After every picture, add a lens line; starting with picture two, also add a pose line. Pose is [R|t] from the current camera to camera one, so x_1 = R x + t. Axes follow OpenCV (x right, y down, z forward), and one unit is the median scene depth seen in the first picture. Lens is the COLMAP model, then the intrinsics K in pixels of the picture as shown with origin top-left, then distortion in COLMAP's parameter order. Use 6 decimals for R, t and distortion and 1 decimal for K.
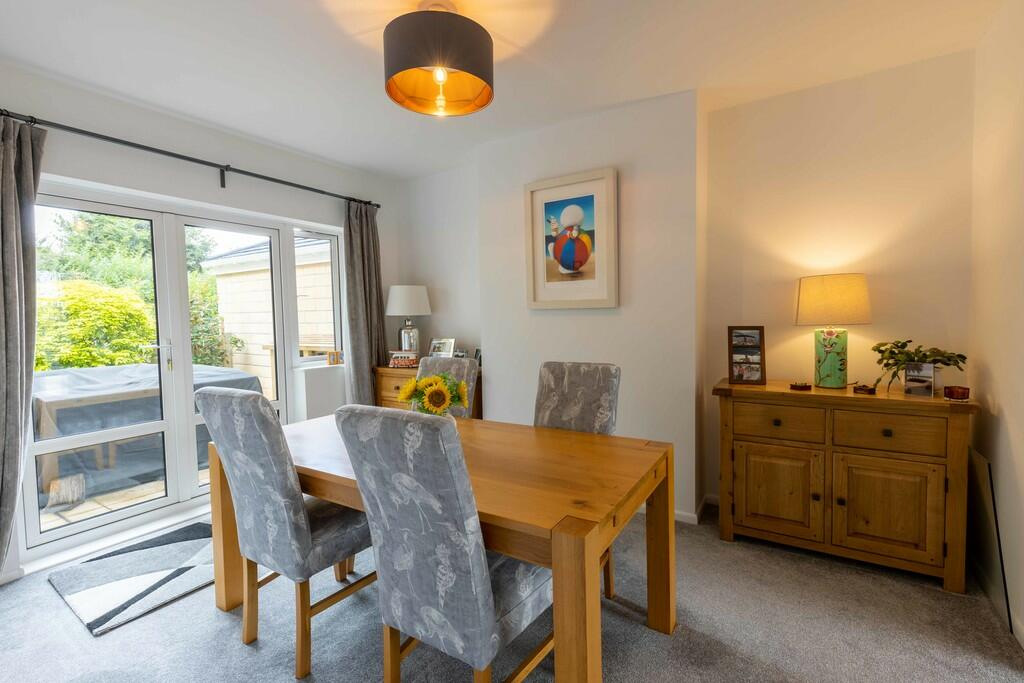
lens RADIAL K [[461.3, 0, 512.0], [0, 461.3, 341.5], [0, 0, 1]] dist [0.001316, -0.000541]
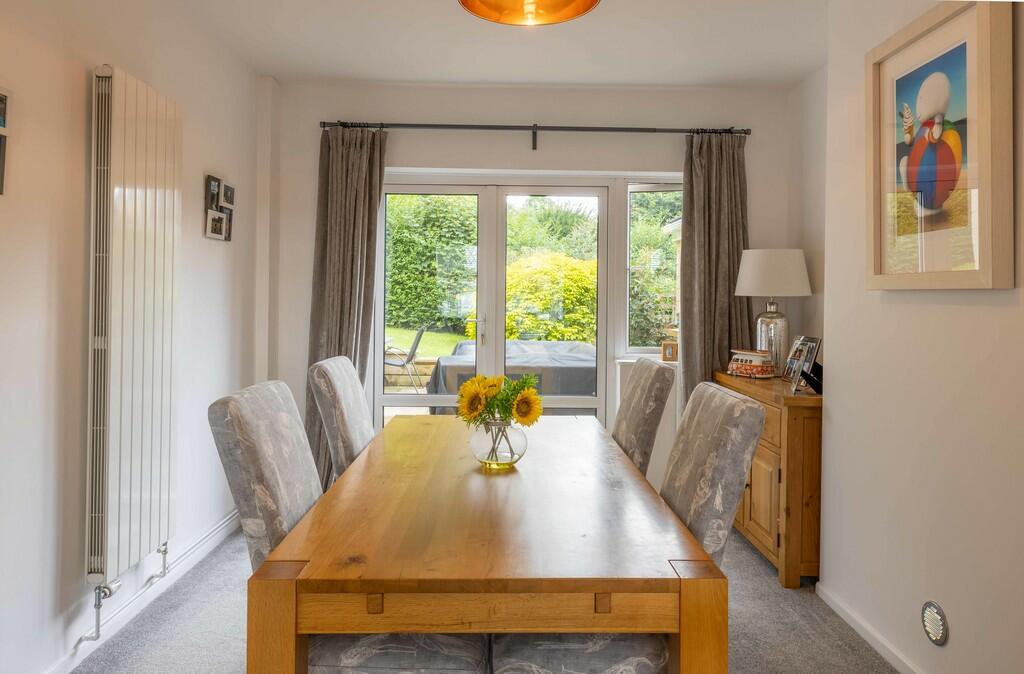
lens RADIAL K [[676.3, 0, 513.1], [0, 676.3, 313.2], [0, 0, 1]] dist [-0.000655, -0.003386]
pose [[0.542912, 0.045988, -0.838530, 0.473862], [-0.068287, 0.997610, 0.010500, -0.024441], [0.837009, 0.051560, 0.544755, 0.256579]]
